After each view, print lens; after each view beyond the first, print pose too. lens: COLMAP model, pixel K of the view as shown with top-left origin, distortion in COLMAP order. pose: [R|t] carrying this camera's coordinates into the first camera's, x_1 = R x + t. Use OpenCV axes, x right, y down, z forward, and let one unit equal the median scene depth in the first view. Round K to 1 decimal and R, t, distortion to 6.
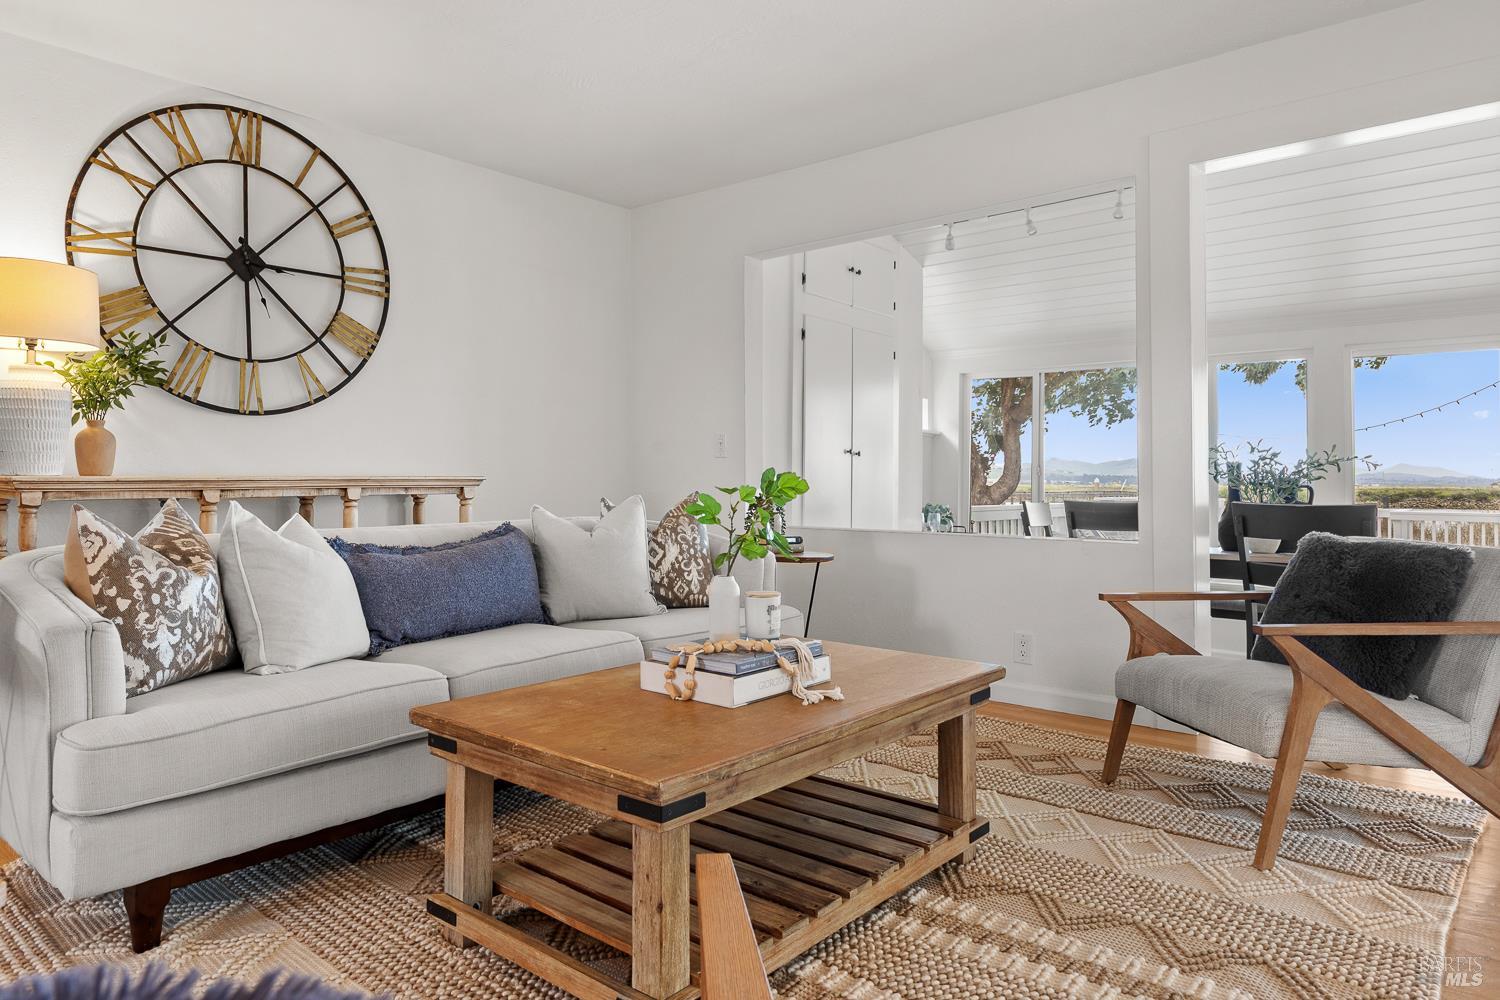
lens RADIAL K [[943.3, 0, 740.7], [0, 943.3, 484.0], [0, 0, 1]] dist [-0.000557, 0.004039]
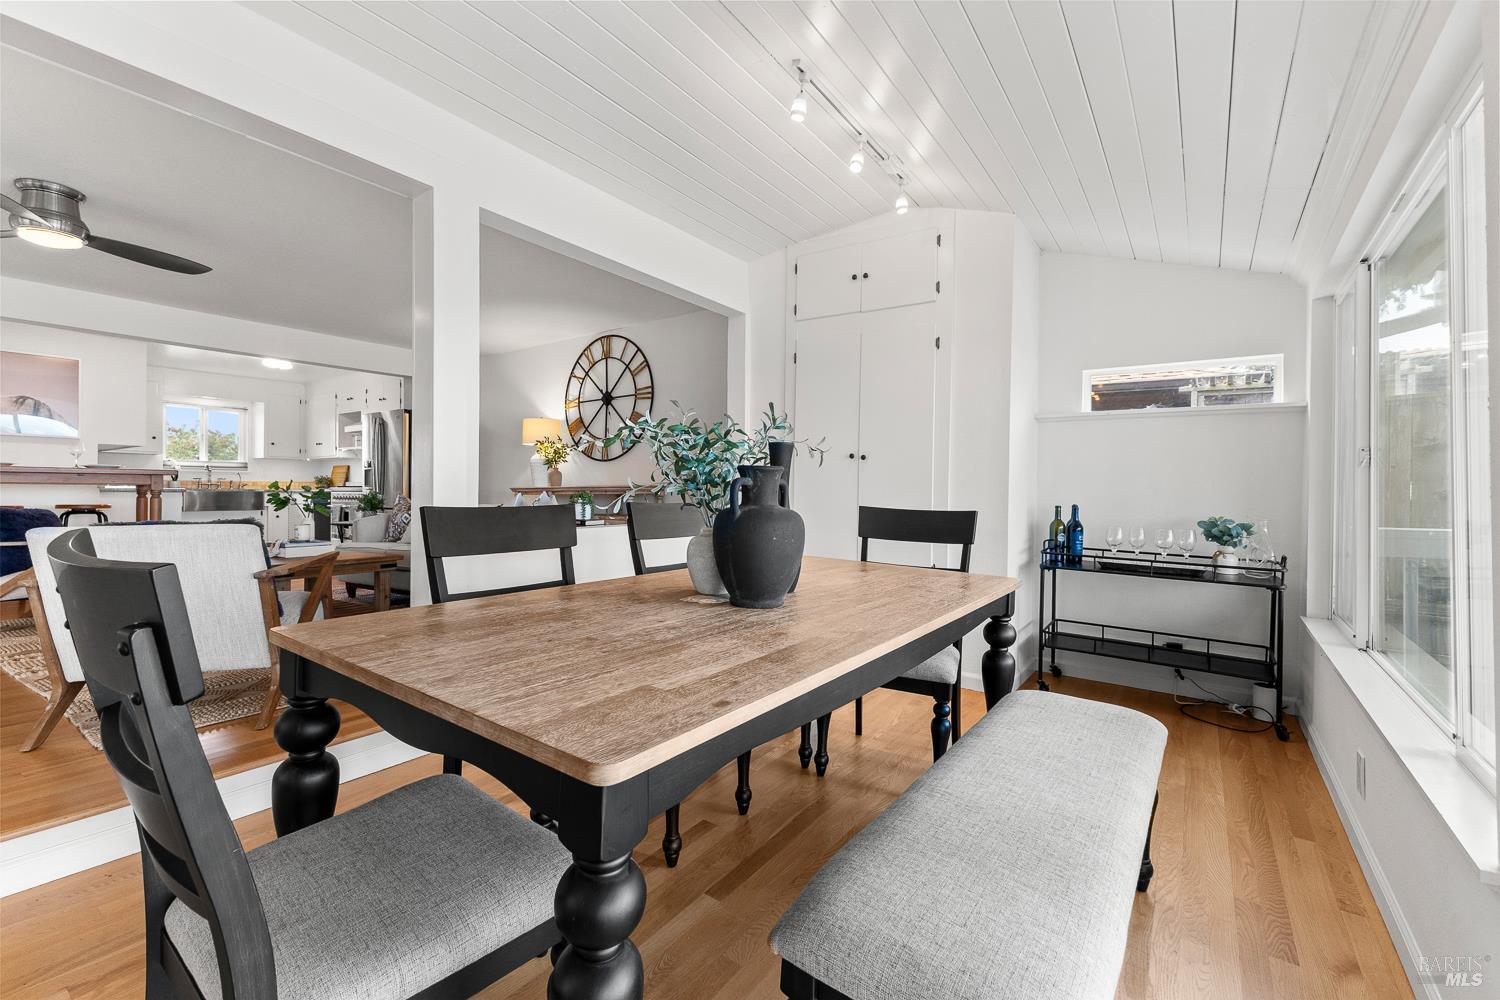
lens RADIAL K [[654.2, 0, 749.1], [0, 654.2, 489.2], [0, 0, 1]] dist [0.009145, 0.000153]
pose [[0.101975, -0.011269, -0.994723, 1.180113], [-0.005322, 0.999915, -0.011874, 0.015772], [0.994773, 0.006504, 0.101907, 1.193635]]
